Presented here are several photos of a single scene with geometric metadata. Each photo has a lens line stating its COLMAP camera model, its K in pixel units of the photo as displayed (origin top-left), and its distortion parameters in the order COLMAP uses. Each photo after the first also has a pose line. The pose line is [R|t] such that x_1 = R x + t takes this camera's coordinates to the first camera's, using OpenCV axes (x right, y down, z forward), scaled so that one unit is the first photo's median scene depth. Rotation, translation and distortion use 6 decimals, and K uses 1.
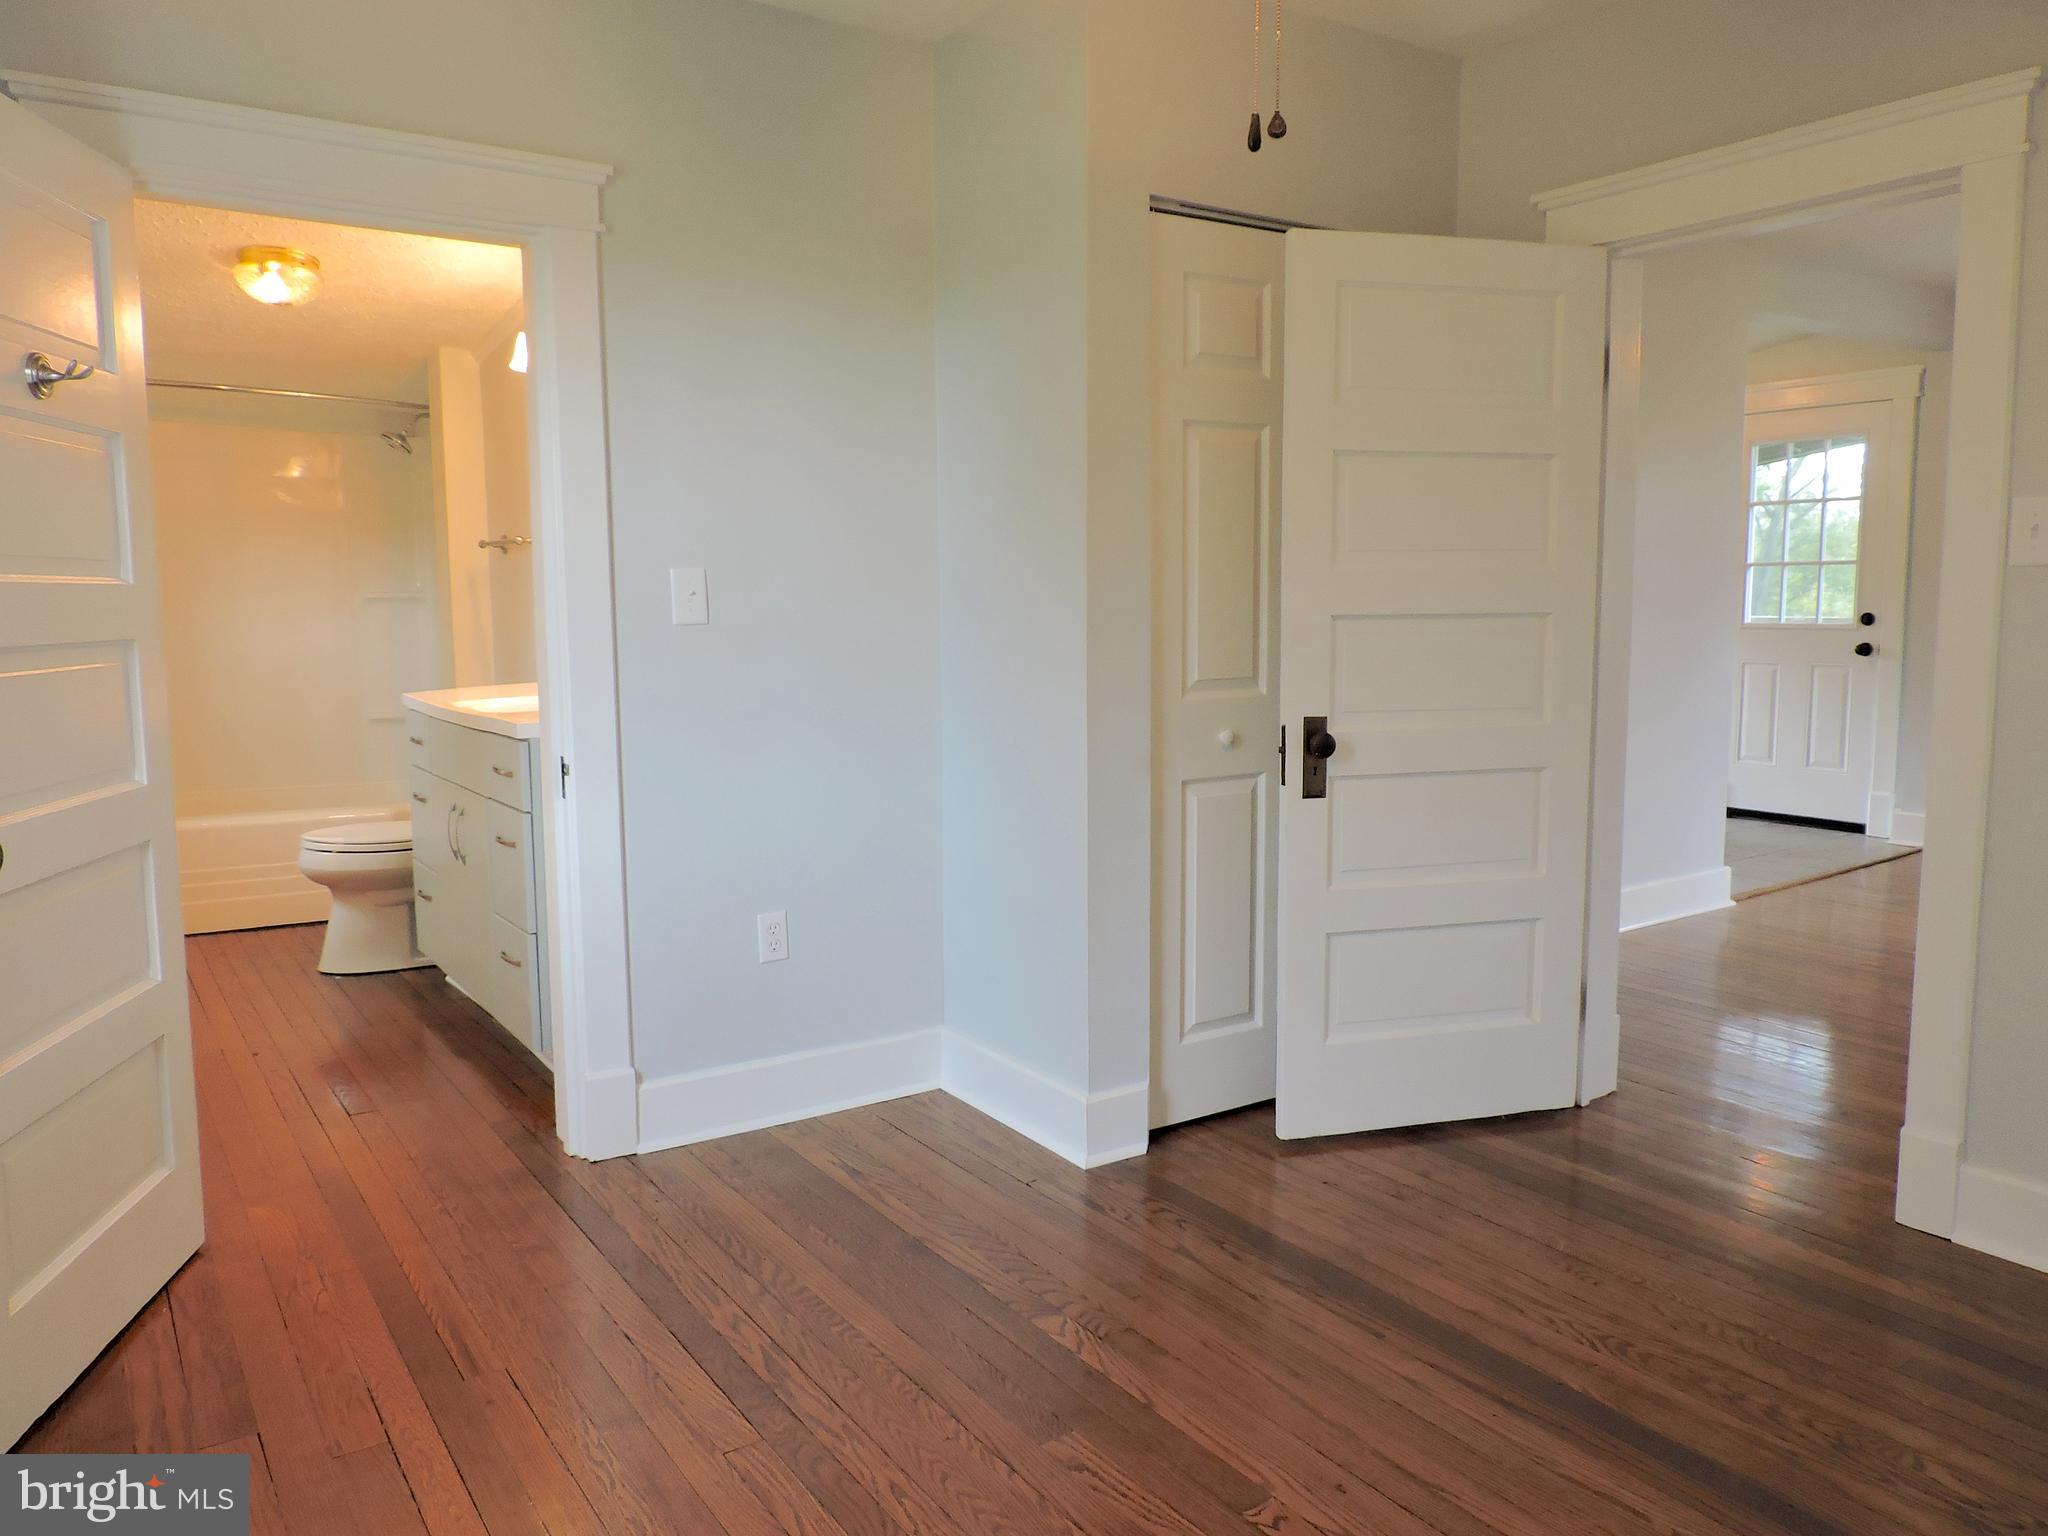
lens RADIAL K [[1462.3, 0, 1021.3], [0, 1462.3, 763.6], [0, 0, 1]] dist [-0.011756, -0.001050]
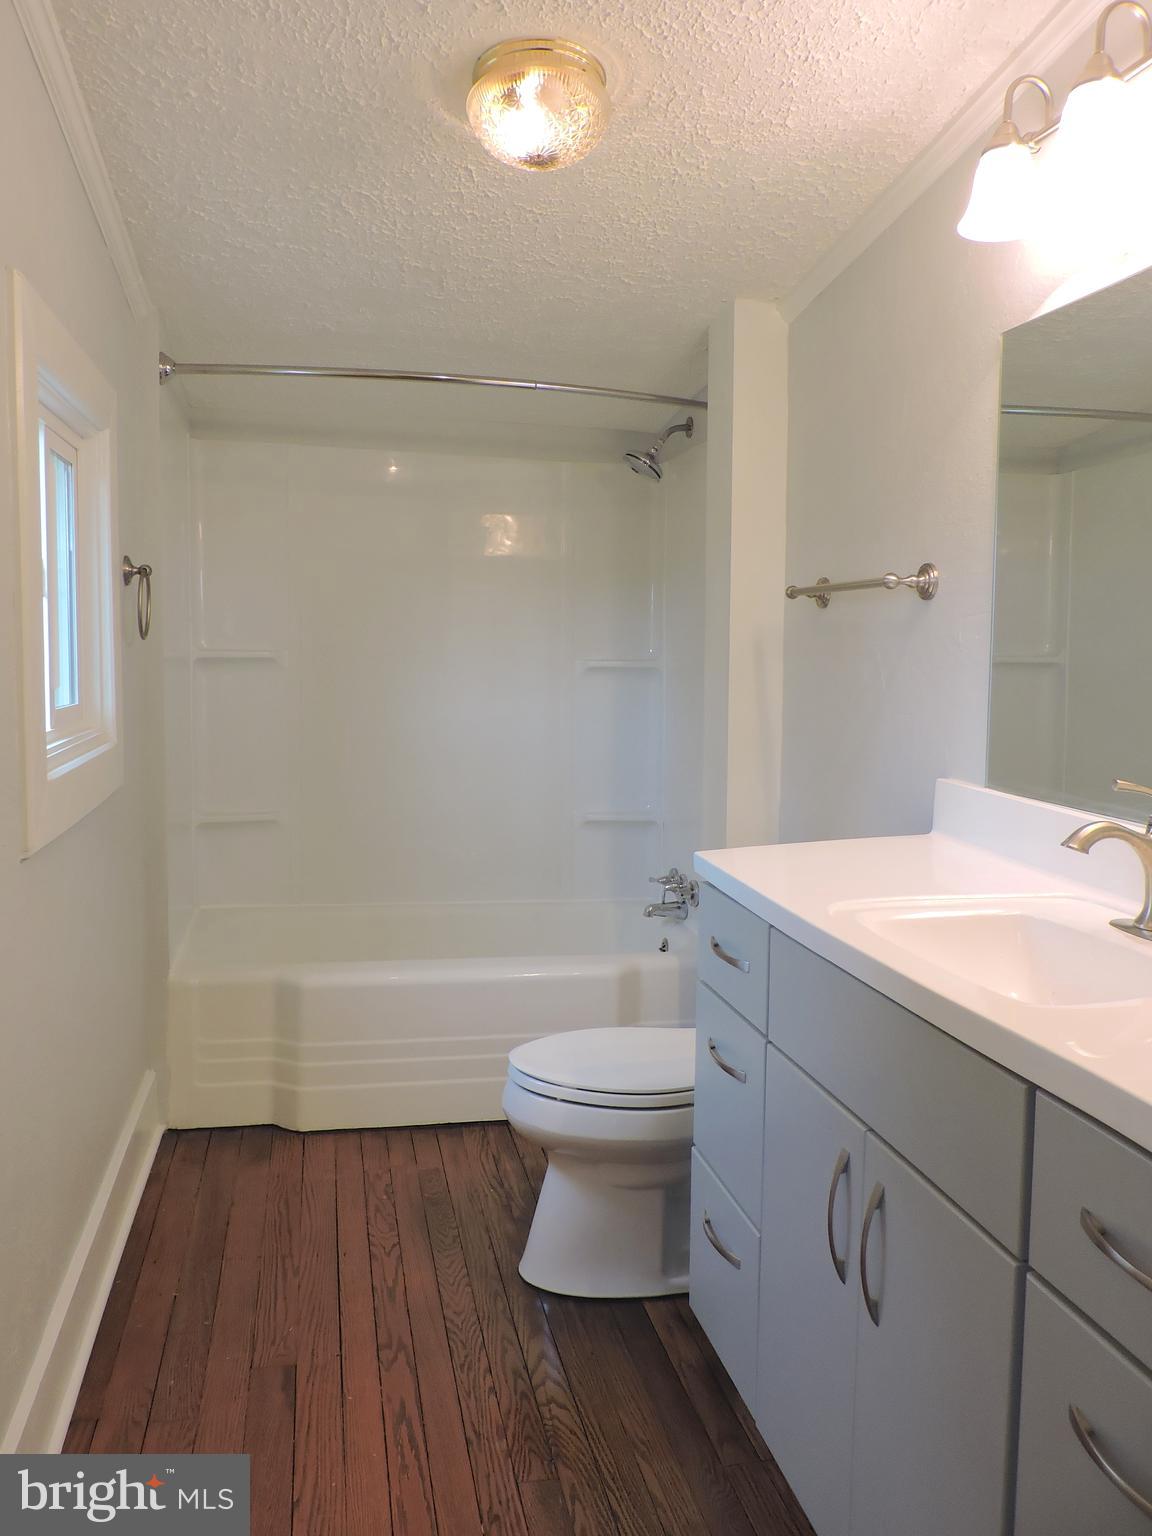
lens RADIAL K [[1096.7, 0, 572.6], [0, 1096.7, 761.2], [0, 0, 1]] dist [-0.011756, -0.001050]
pose [[0.928552, 0.051821, -0.367568, -0.276815], [-0.059034, 0.998221, -0.008400, -0.067093], [0.366479, 0.029499, 0.929959, 0.521219]]
